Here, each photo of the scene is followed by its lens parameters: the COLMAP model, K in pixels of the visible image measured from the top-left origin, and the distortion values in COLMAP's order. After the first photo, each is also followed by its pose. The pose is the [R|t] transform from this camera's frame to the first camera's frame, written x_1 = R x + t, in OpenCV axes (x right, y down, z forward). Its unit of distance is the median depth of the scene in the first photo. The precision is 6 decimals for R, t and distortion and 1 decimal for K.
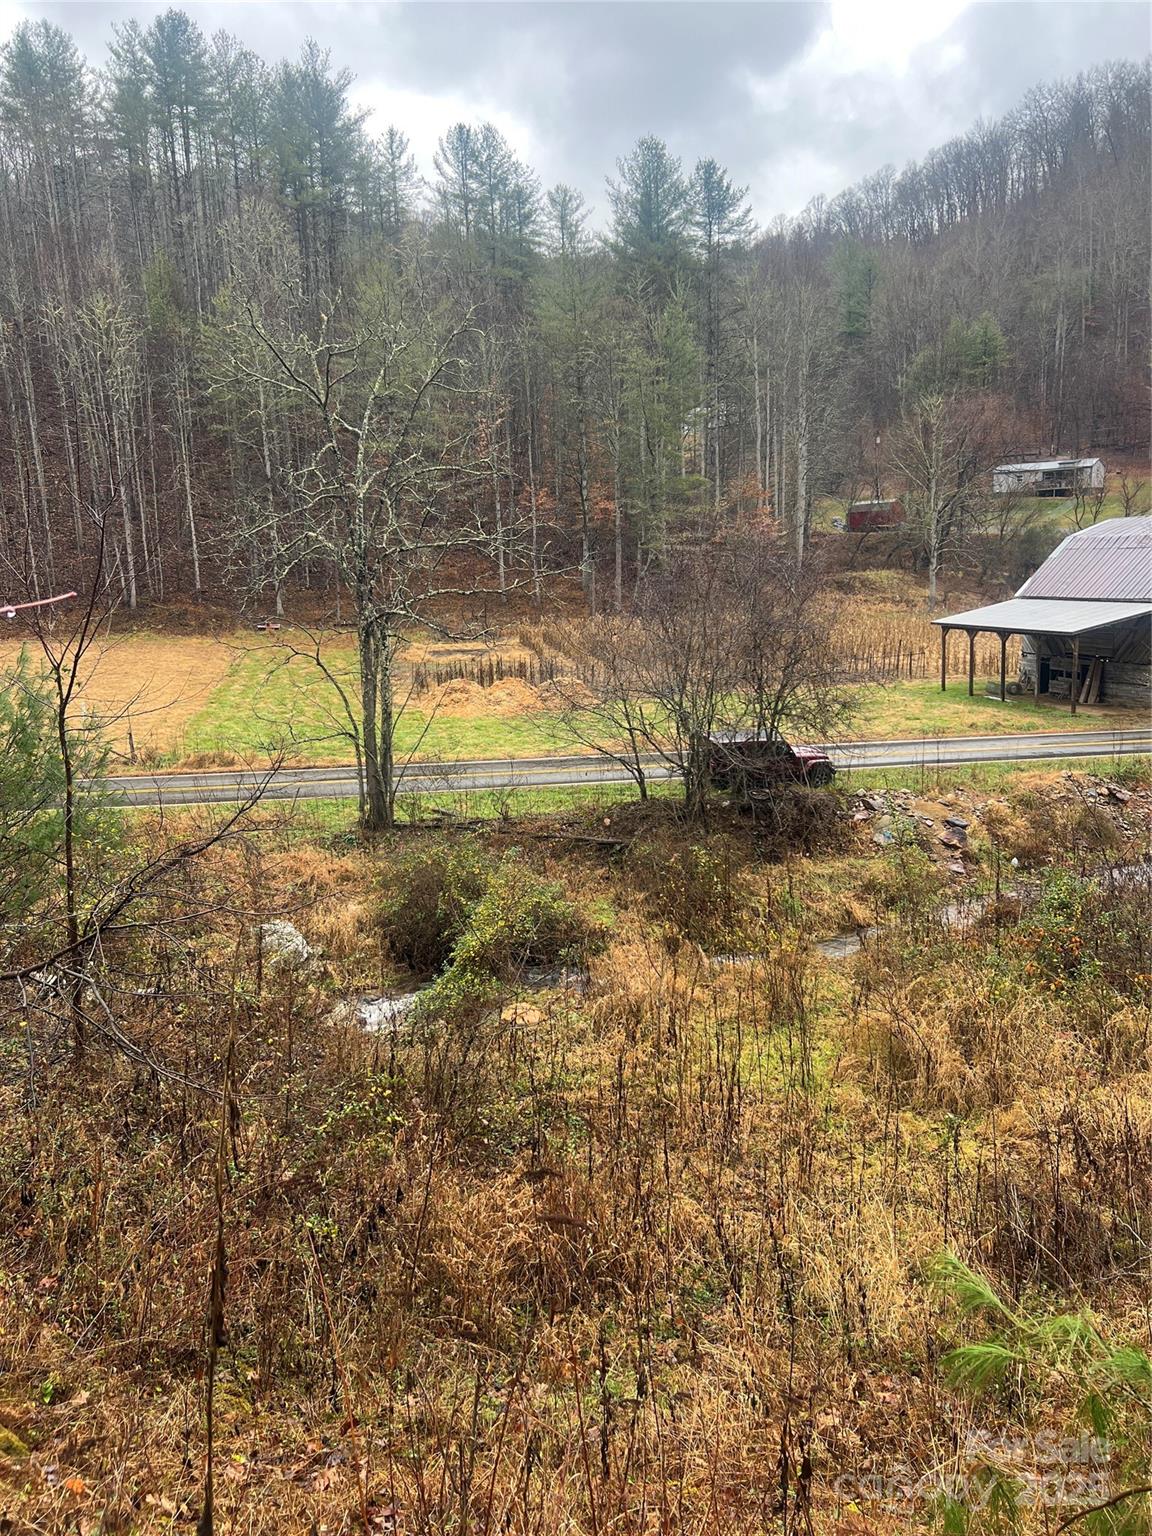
lens RADIAL K [[1133.6, 0, 576.0], [0, 1133.6, 768.0], [0, 0, 1]] dist [0.002164, -0.007811]
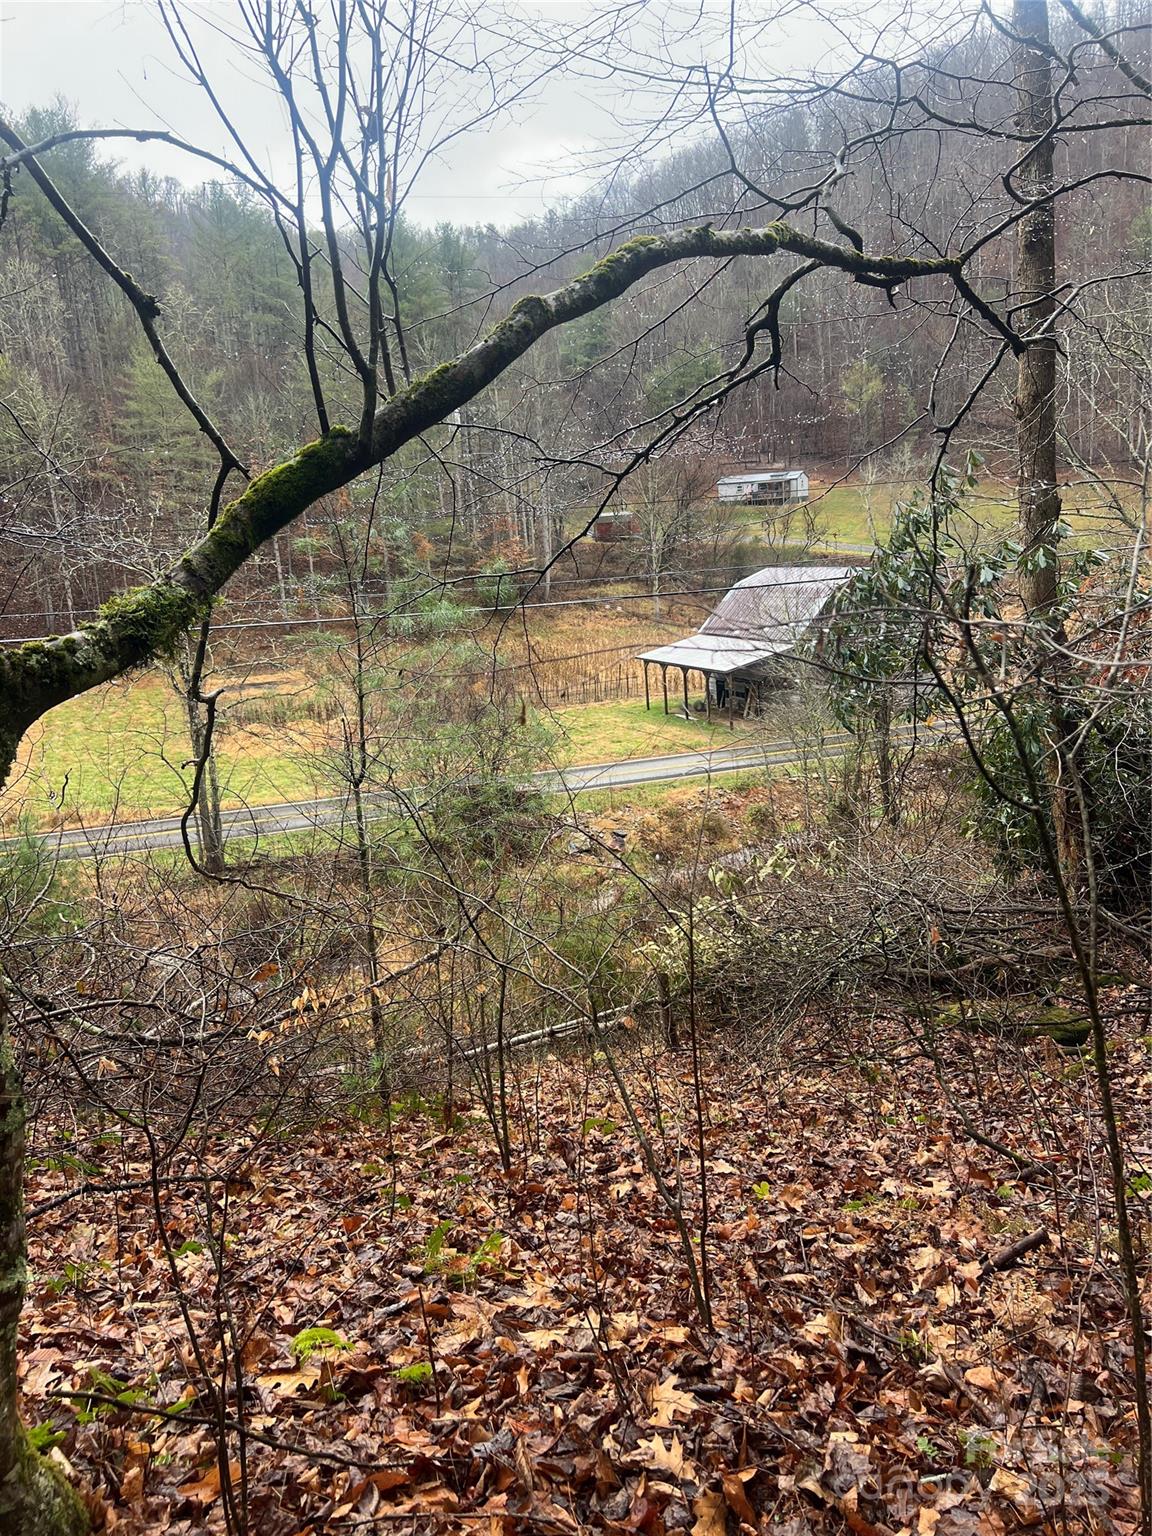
lens RADIAL K [[1133.6, 0, 576.0], [0, 1133.6, 768.0], [0, 0, 1]] dist [0.002164, -0.007811]
pose [[0.981878, -0.069386, 0.176357, 0.014522], [0.064682, 0.997383, 0.032294, -0.051814], [-0.178136, -0.020302, 0.983796, -0.259172]]
